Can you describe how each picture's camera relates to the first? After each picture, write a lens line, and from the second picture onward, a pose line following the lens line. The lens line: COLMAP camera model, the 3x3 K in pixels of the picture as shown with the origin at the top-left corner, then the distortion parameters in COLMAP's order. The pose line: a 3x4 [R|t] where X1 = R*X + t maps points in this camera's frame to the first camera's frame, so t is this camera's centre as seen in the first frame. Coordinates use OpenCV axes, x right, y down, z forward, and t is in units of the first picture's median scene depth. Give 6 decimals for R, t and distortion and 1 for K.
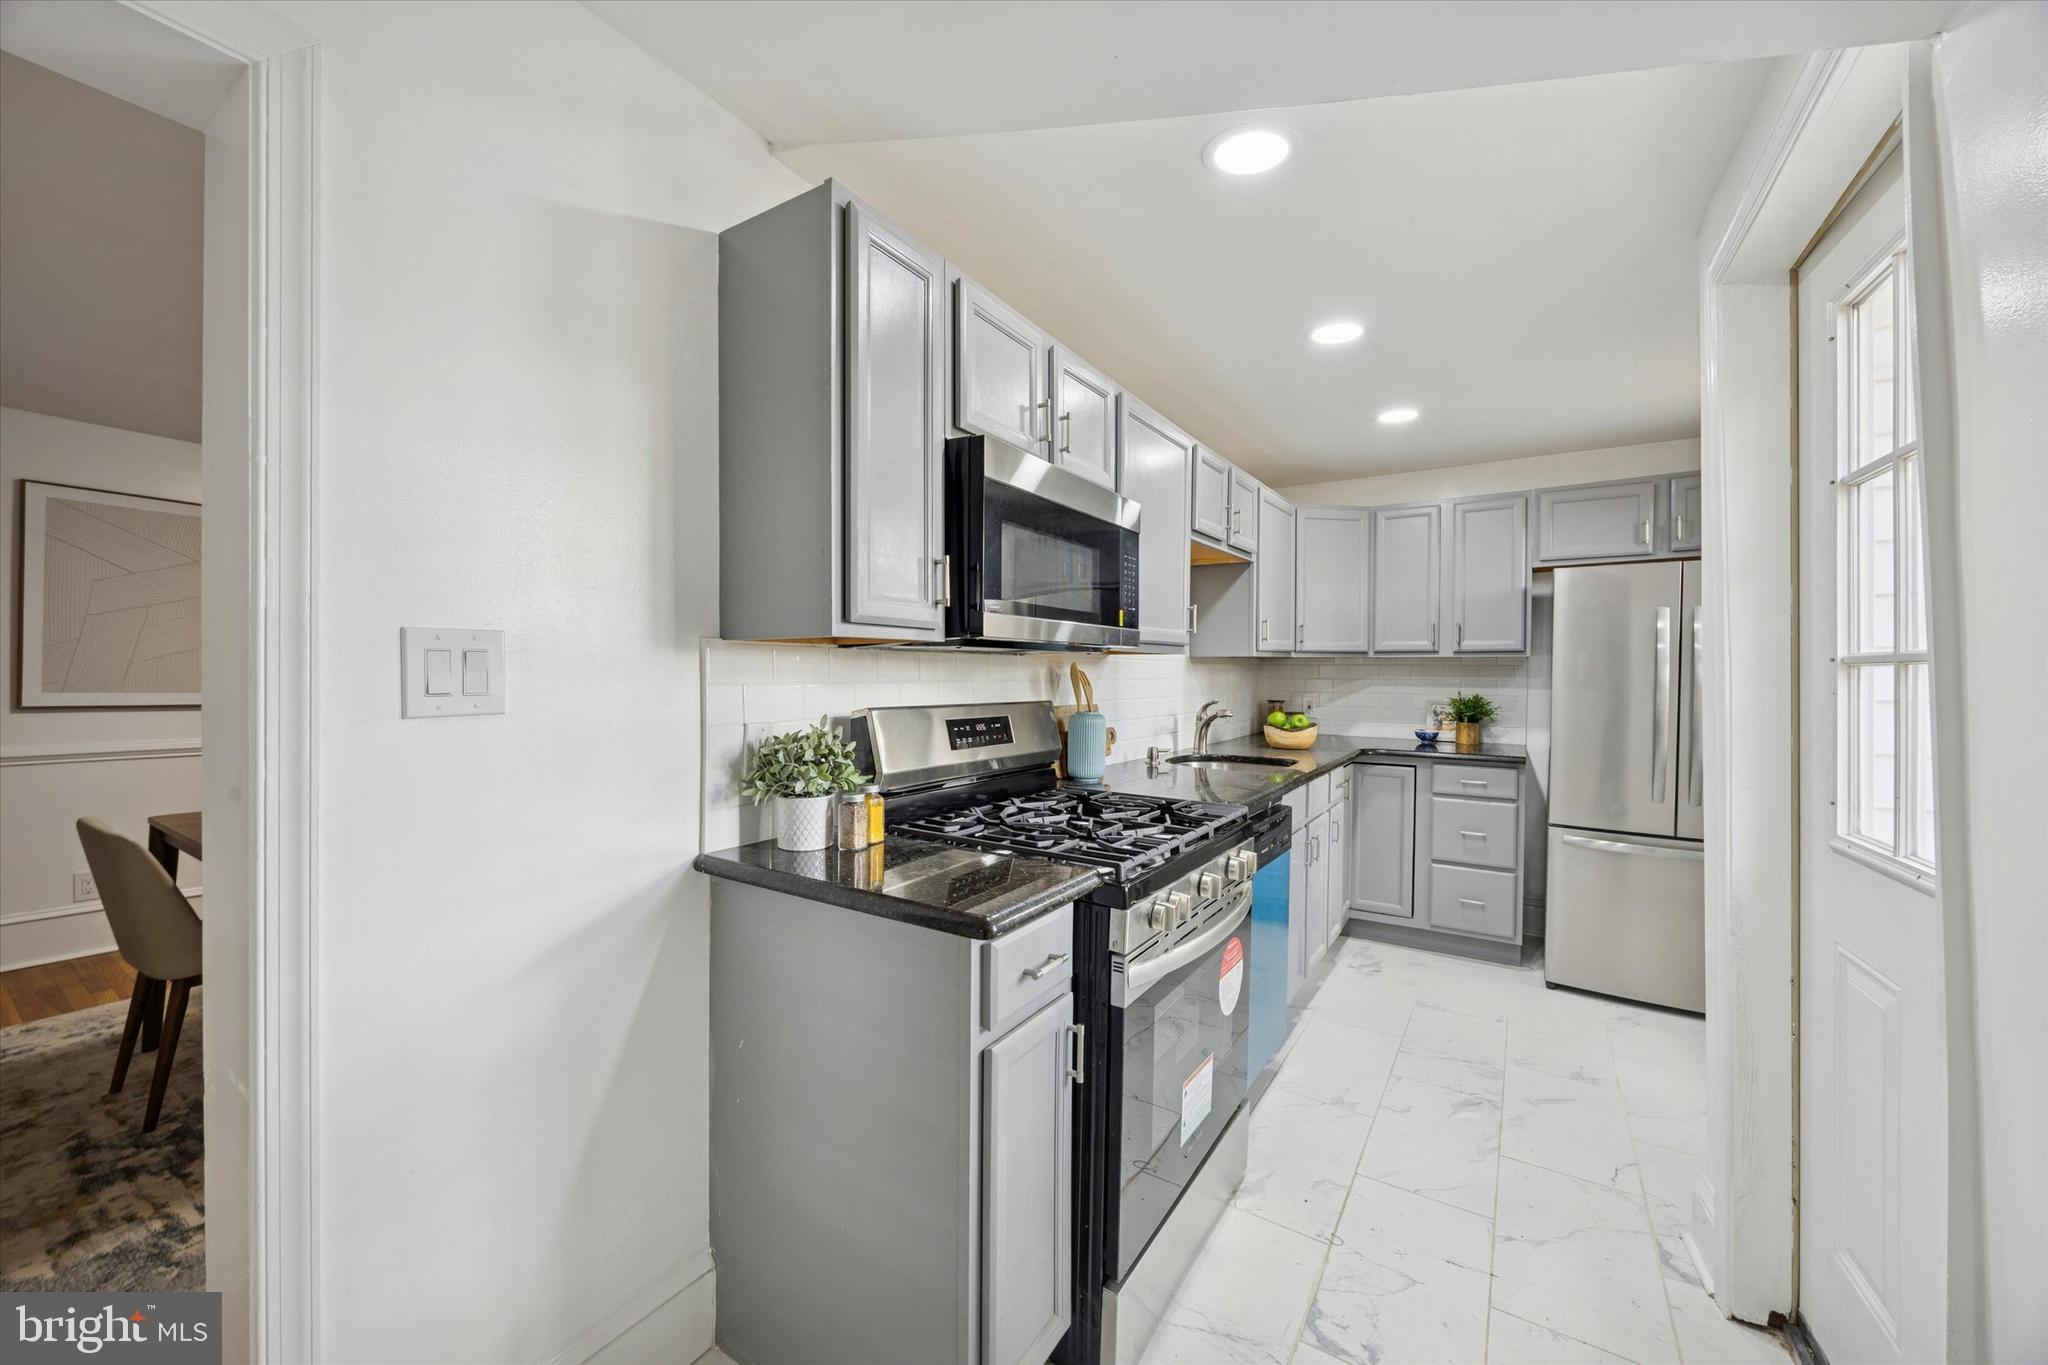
lens RADIAL K [[784.5, 0, 1020.3], [0, 784.5, 686.2], [0, 0, 1]] dist [0.001537, 0.000435]
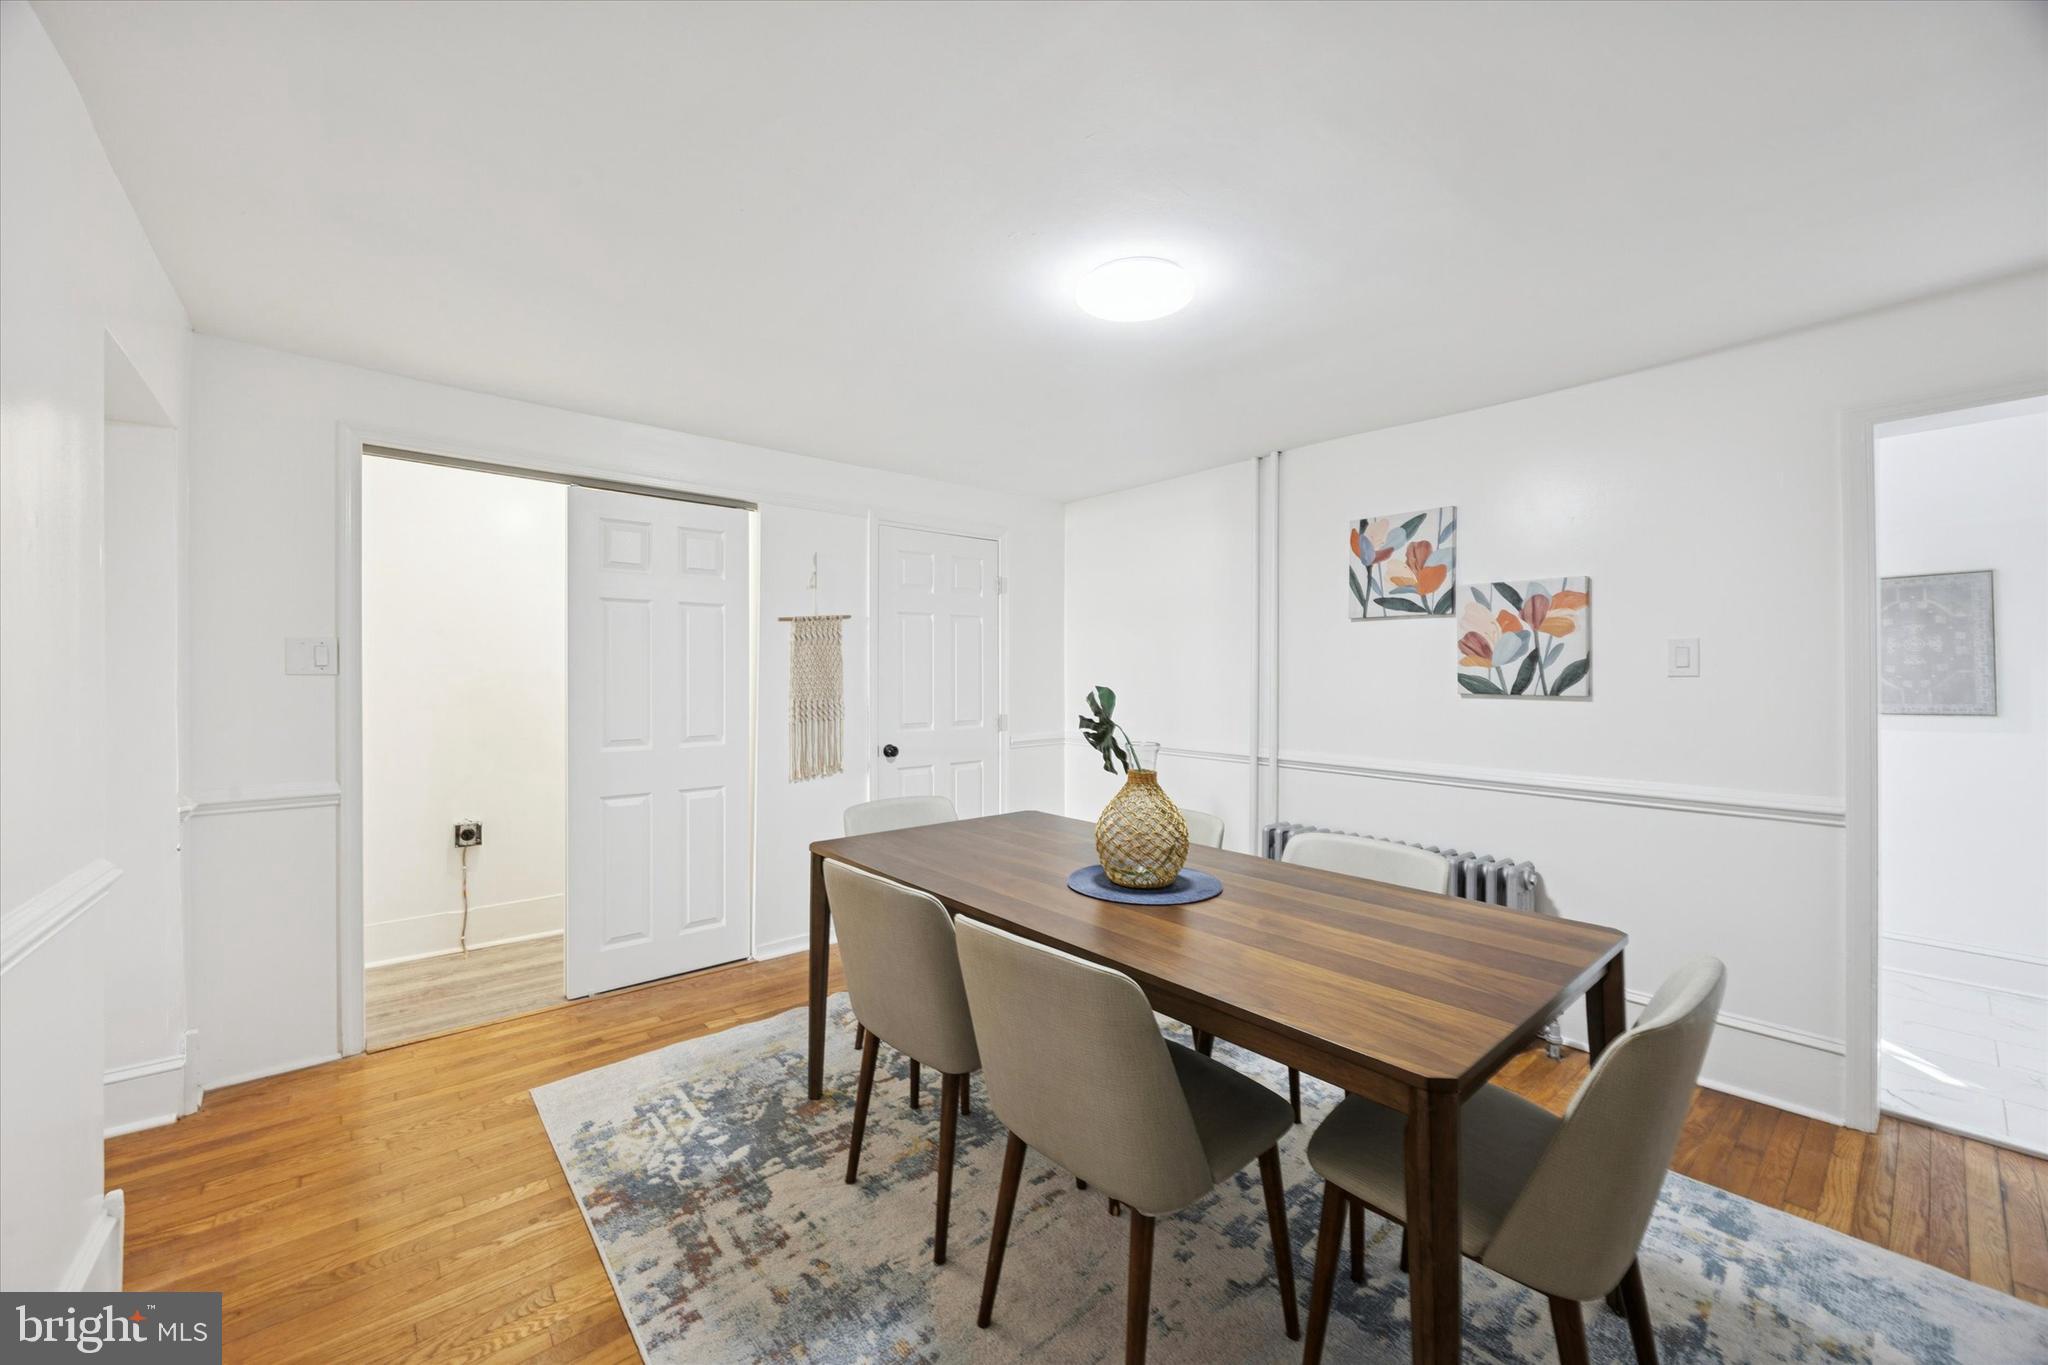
lens RADIAL K [[784.5, 0, 1015.2], [0, 784.5, 668.3], [0, 0, 1]] dist [0.001537, 0.000435]
pose [[0.277658, 0.005235, 0.960666, -1.442221], [0.010350, 0.999911, -0.008440, -0.033895], [-0.960624, 0.012286, 0.277579, 1.021144]]
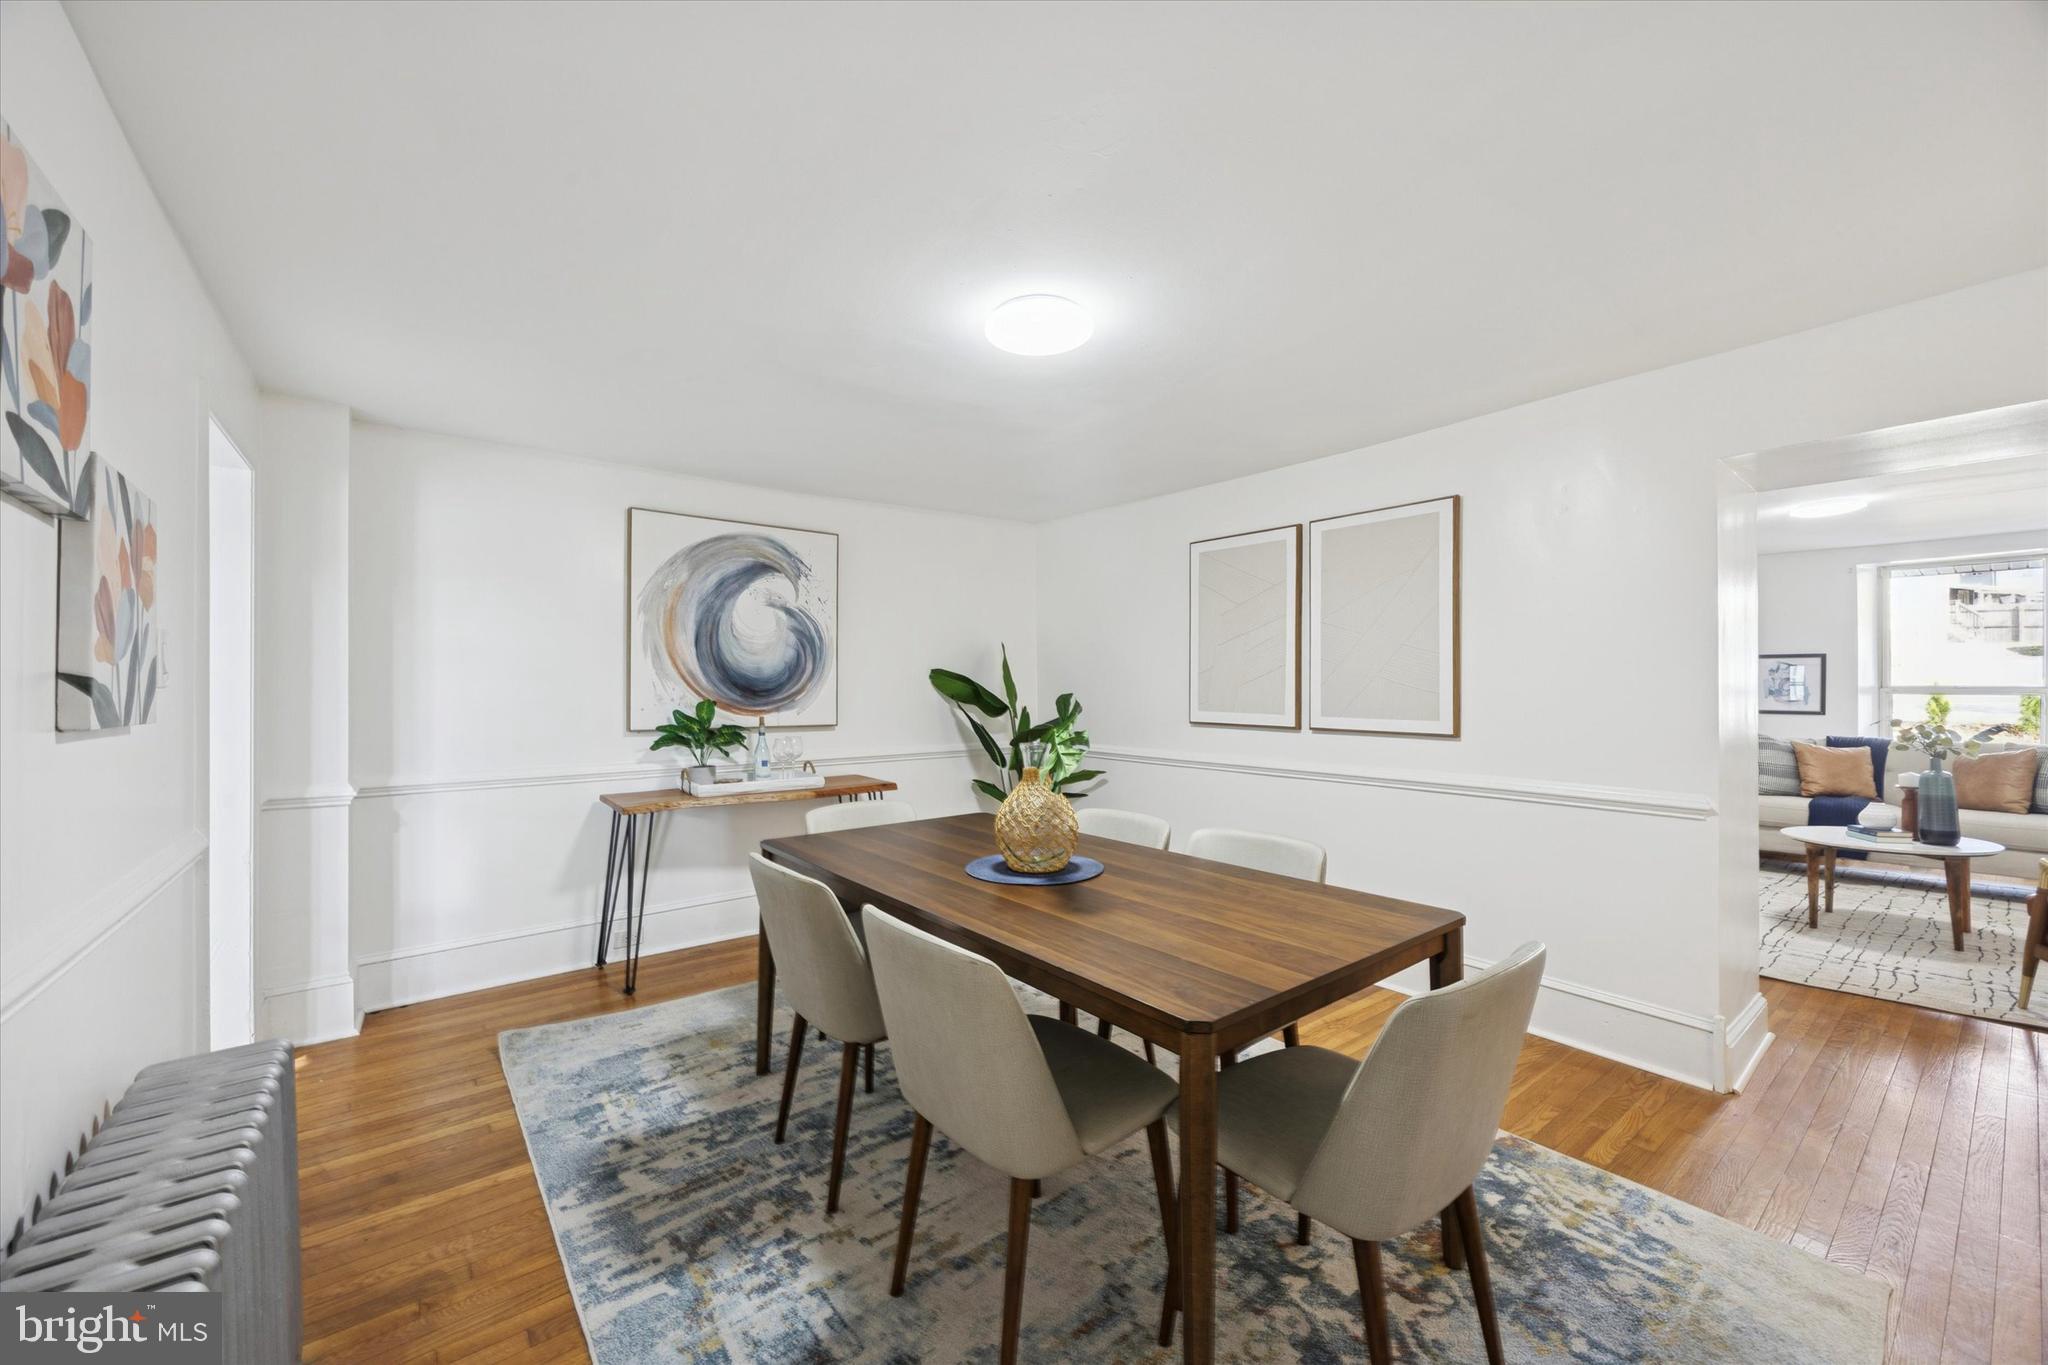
lens RADIAL K [[784.5, 0, 1020.0], [0, 784.5, 686.8], [0, 0, 1]] dist [0.001537, 0.000435]
pose [[-0.307501, -0.005701, -0.951531, 0.060114], [-0.007432, 0.999966, -0.003589, -0.026700], [0.951519, 0.005968, -0.307533, 1.345788]]
